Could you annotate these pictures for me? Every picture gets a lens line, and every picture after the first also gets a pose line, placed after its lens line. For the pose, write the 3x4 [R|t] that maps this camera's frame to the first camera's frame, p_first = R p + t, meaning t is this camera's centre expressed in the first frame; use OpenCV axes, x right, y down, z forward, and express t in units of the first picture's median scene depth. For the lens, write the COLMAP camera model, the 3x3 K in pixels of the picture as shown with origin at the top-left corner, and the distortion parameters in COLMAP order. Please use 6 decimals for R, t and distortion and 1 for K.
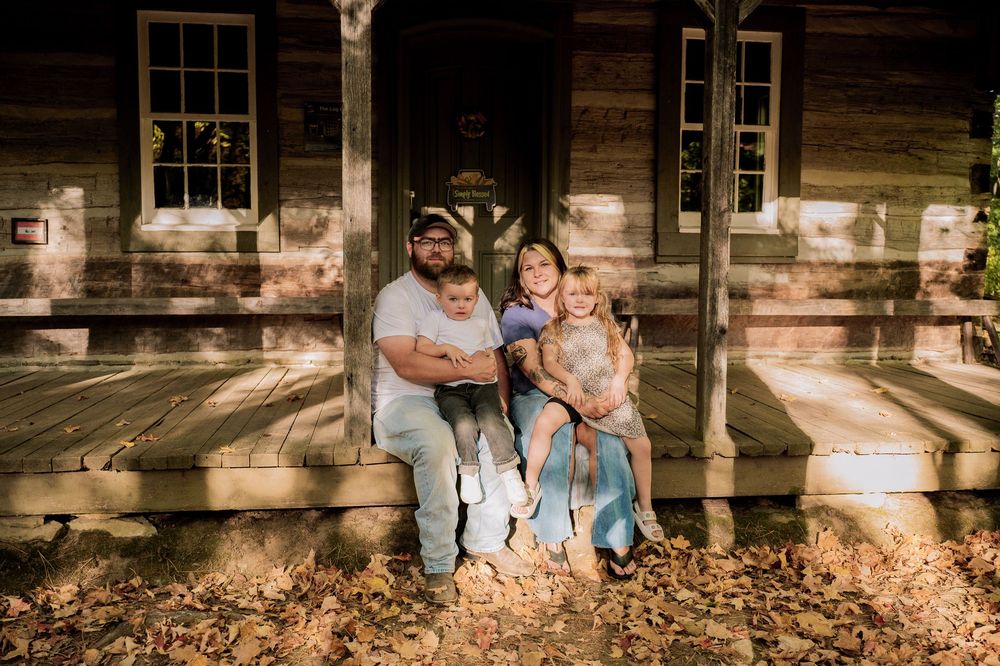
lens RADIAL K [[981.7, 0, 430.2], [0, 981.7, 349.1], [0, 0, 1]] dist [0.018125, 0.004028]
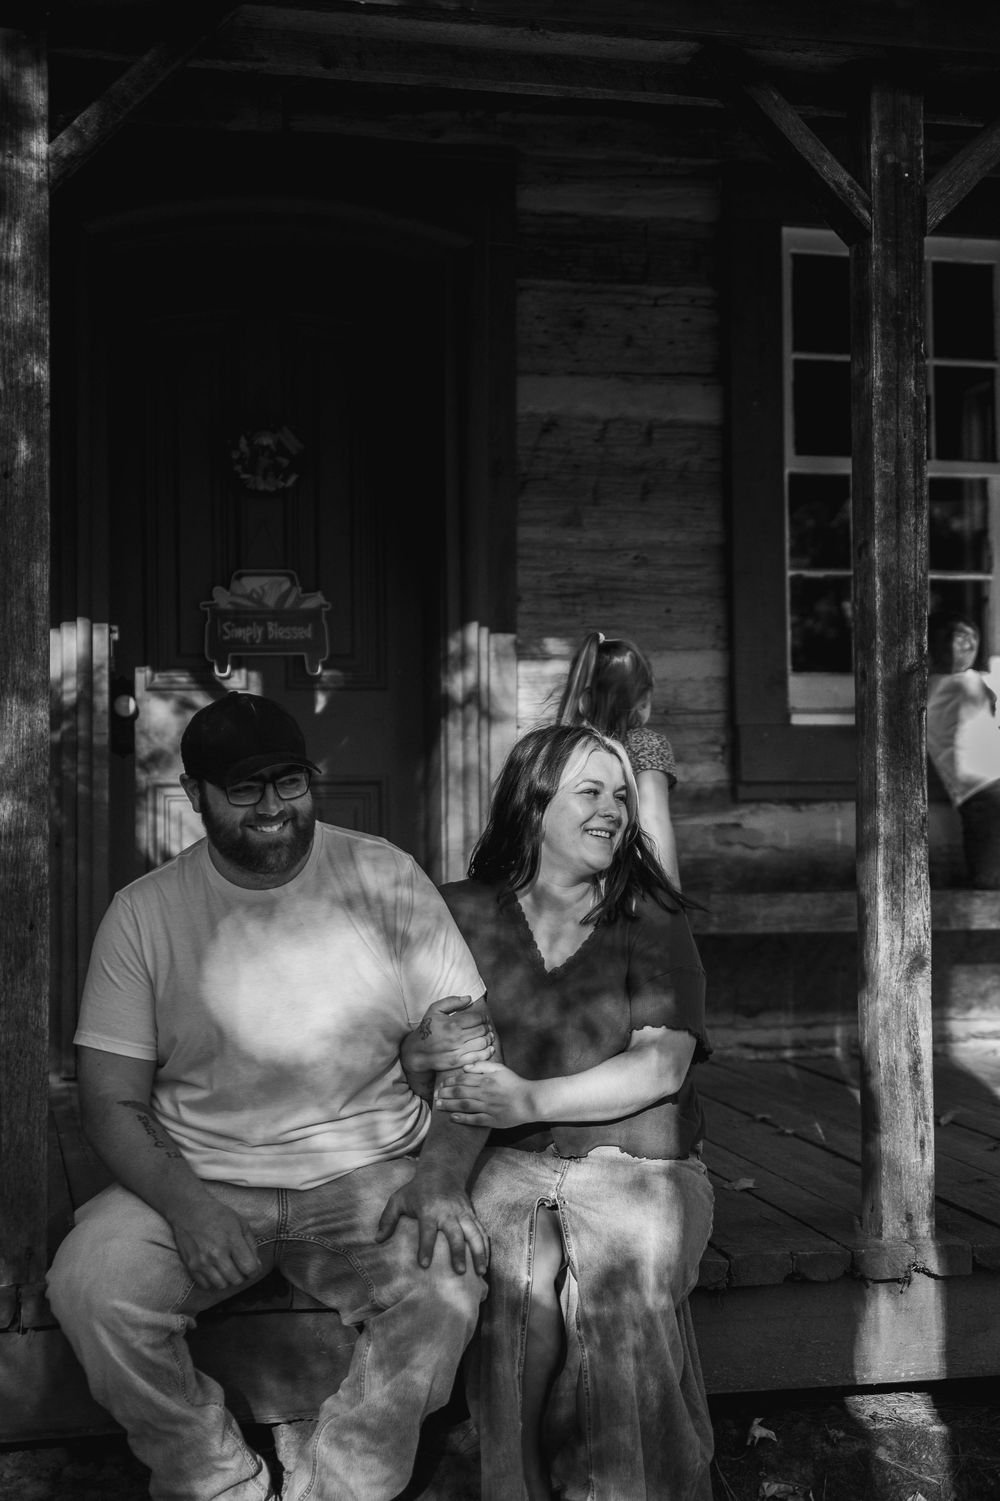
lens RADIAL K [[2790.9, 0, 384.3], [0, 2790.9, 767.8], [0, 0, 1]] dist [0.050155, 0.000000]
pose [[0.992588, -0.010381, 0.121086, -0.048550], [0.023147, 0.994255, -0.104501, 0.013526], [-0.119305, 0.106530, 0.987126, -0.098854]]
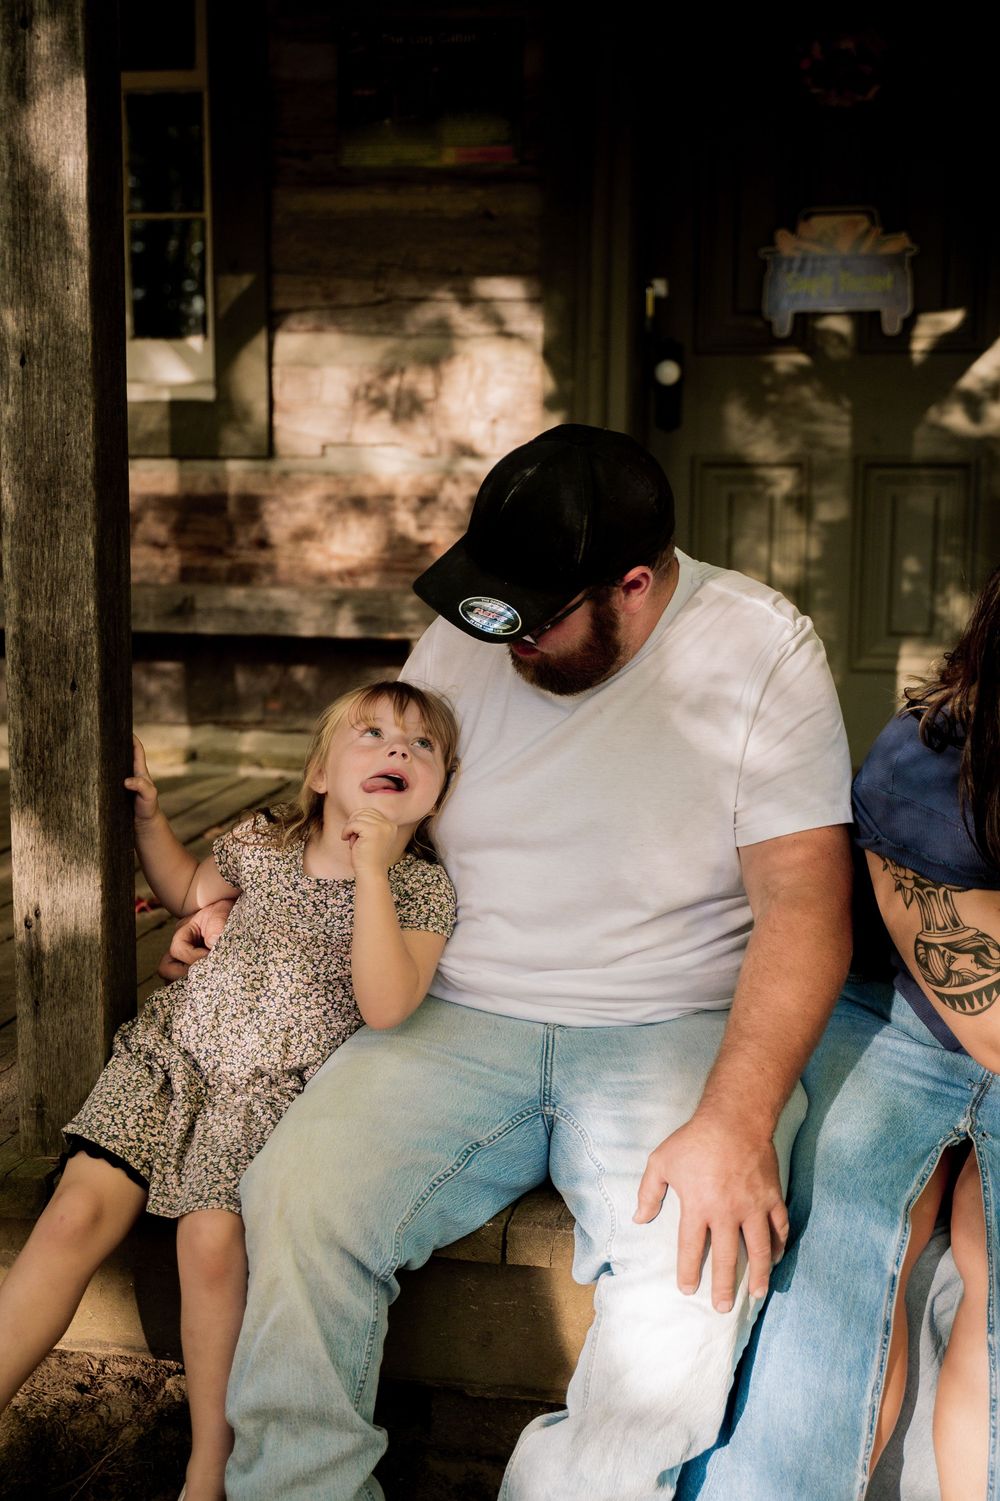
lens RADIAL K [[1865.5, 0, 509.0], [0, 1865.5, 749.1], [0, 0, 1]] dist [-0.036372, 0.000000]
pose [[0.936841, 0.063905, -0.343868, 0.172098], [-0.040803, 0.996422, 0.074013, -0.049035], [0.347368, -0.055307, 0.936097, 0.405862]]
